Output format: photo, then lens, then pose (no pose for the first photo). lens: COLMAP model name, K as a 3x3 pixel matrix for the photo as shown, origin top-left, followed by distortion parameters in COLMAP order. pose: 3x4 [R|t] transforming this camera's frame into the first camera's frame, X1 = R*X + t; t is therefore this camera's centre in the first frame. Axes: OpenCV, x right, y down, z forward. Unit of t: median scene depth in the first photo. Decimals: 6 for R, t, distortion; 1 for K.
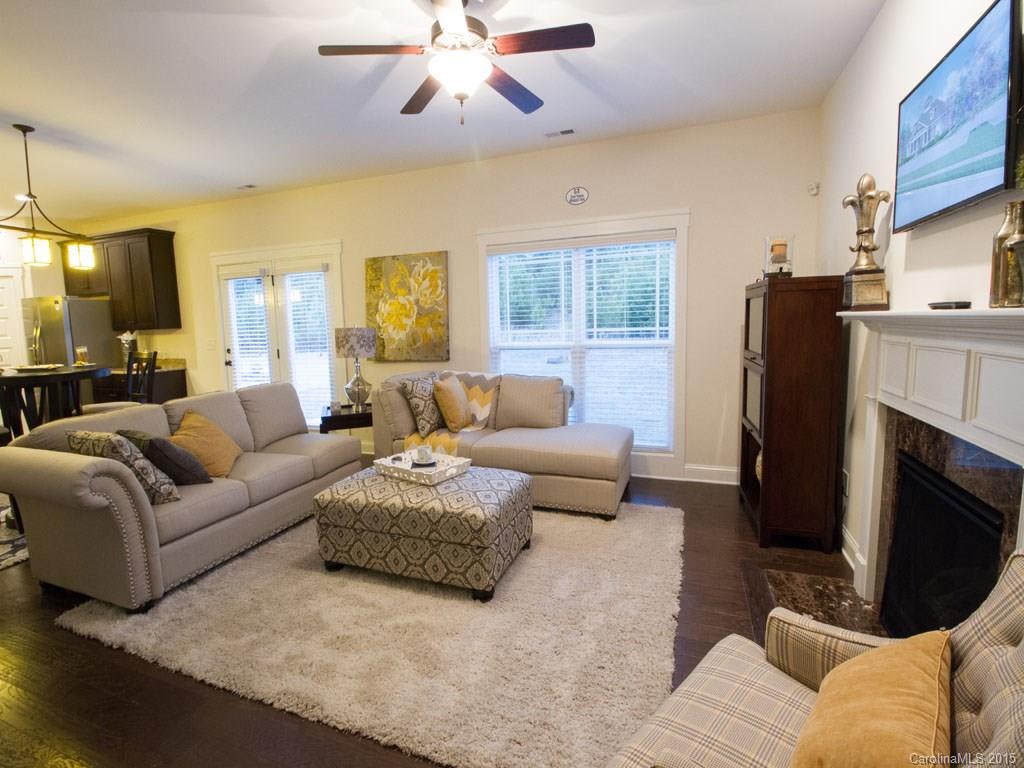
lens RADIAL K [[470.0, 0, 511.6], [0, 470.0, 374.0], [0, 0, 1]] dist [0.001869, 0.000597]
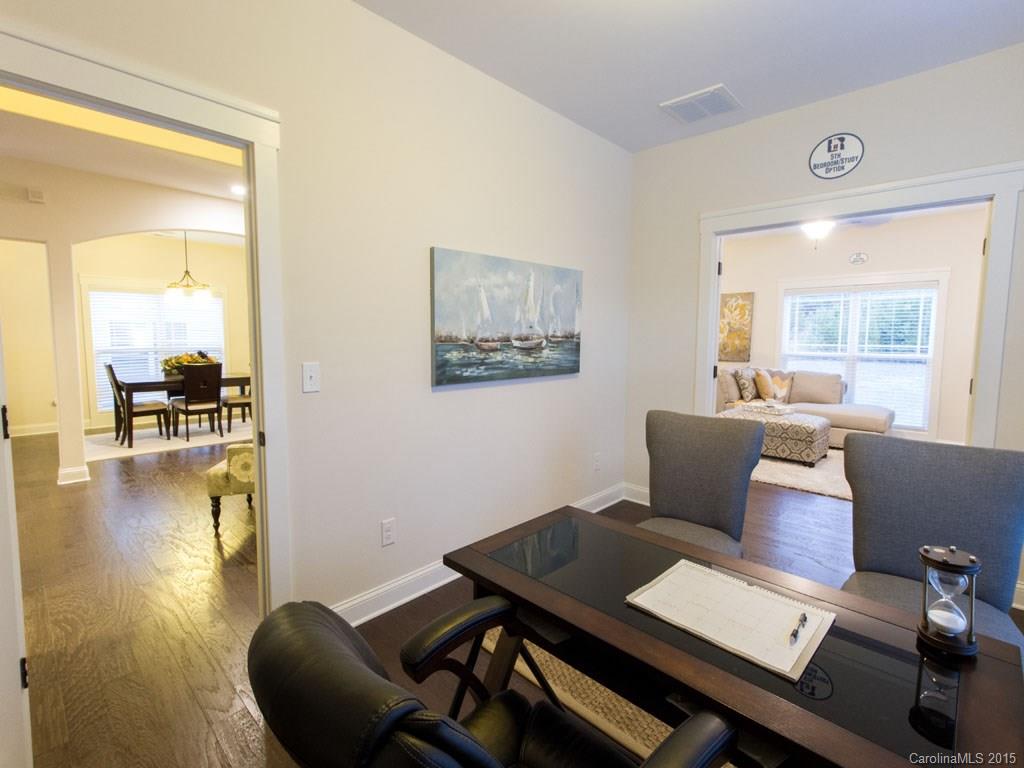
lens RADIAL K [[470.0, 0, 511.6], [0, 470.0, 374.0], [0, 0, 1]] dist [0.001869, 0.000597]
pose [[0.917649, 0.065479, -0.391961, -0.279866], [-0.075189, 0.997124, -0.009457, 0.100834], [0.390215, 0.038150, 0.919933, -0.863246]]
